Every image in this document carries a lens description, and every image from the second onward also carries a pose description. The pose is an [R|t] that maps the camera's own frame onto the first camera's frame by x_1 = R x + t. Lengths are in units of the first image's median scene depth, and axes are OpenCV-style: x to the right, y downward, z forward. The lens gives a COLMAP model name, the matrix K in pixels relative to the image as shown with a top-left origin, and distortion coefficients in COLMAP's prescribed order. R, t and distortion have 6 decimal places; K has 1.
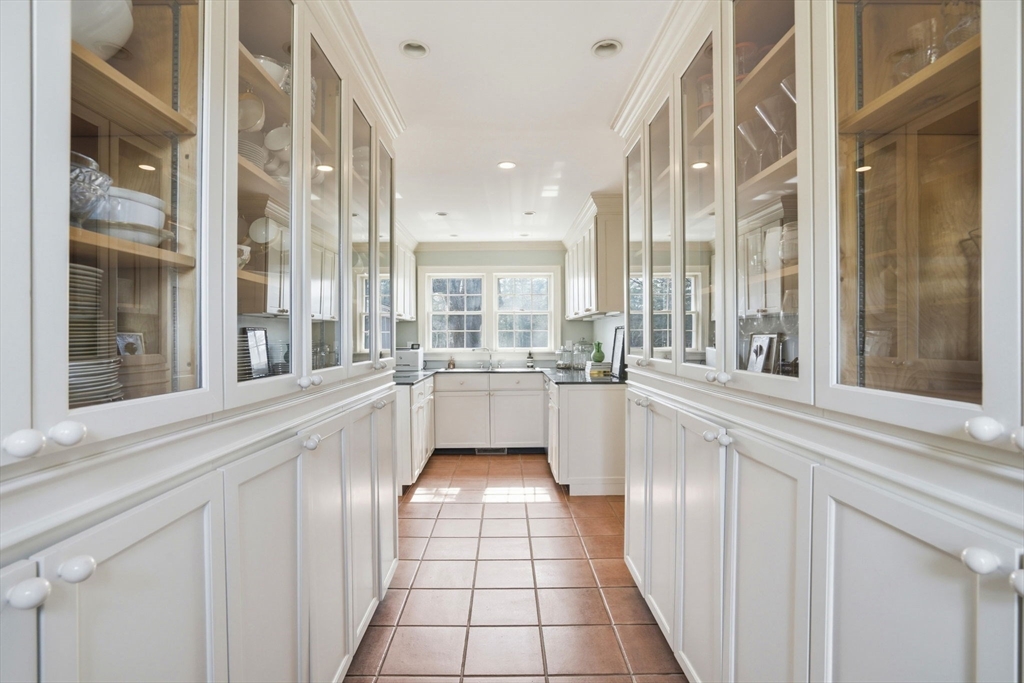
lens RADIAL K [[473.9, 0, 506.4], [0, 473.9, 338.2], [0, 0, 1]] dist [-0.026502, 0.000603]
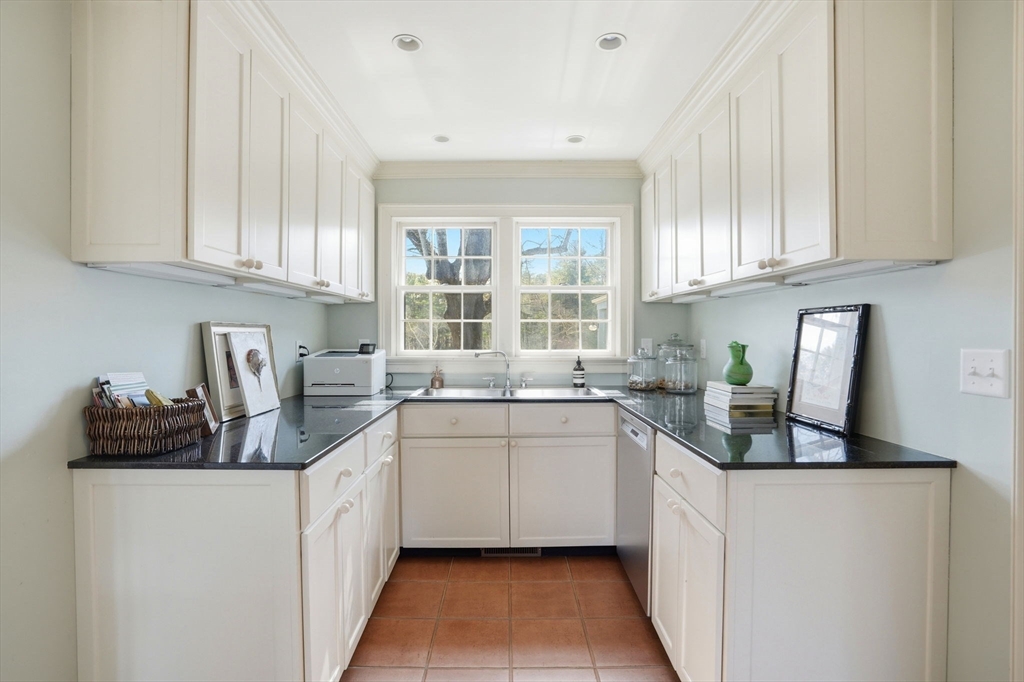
lens RADIAL K [[473.9, 0, 506.4], [0, 473.9, 337.7], [0, 0, 1]] dist [-0.026502, 0.000603]
pose [[0.999984, 0.005594, 0.000693, -0.035429], [-0.005600, 0.999947, 0.008626, -0.000007], [-0.000645, -0.008630, 0.999963, 0.446646]]
